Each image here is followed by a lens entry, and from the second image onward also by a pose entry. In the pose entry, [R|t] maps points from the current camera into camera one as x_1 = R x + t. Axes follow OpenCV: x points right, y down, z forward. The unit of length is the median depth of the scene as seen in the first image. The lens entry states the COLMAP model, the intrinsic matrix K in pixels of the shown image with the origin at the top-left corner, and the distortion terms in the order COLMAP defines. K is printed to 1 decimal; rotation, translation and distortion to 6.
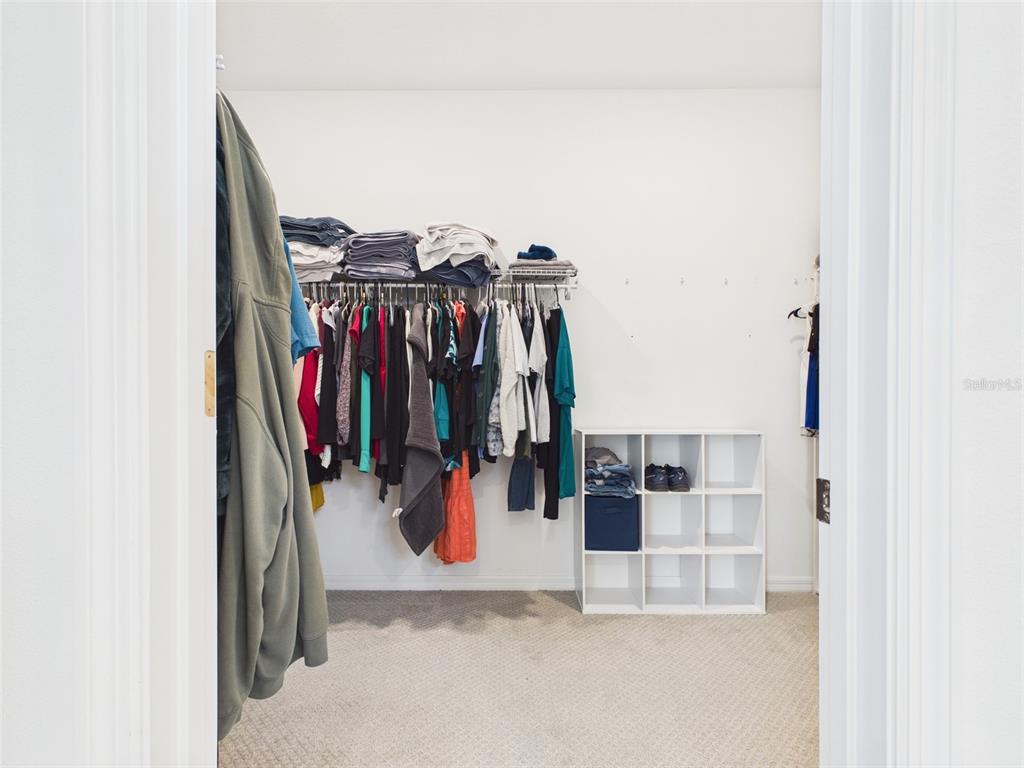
lens RADIAL K [[541.0, 0, 511.6], [0, 541.0, 401.8], [0, 0, 1]] dist [0.003667, 0.000666]
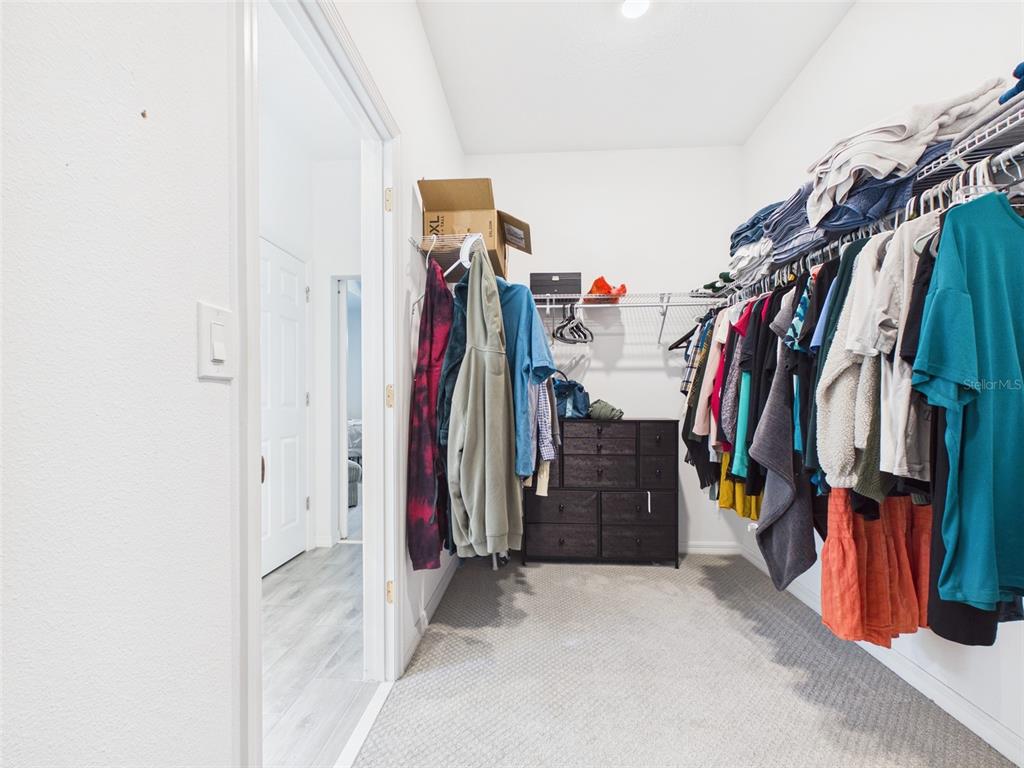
lens RADIAL K [[541.0, 0, 511.6], [0, 541.0, 401.8], [0, 0, 1]] dist [0.003667, 0.000666]
pose [[-0.225066, -0.003084, -0.974339, 0.679857], [0.003506, 0.999986, -0.003975, 0.003476], [0.974337, -0.004311, -0.225052, 0.764075]]
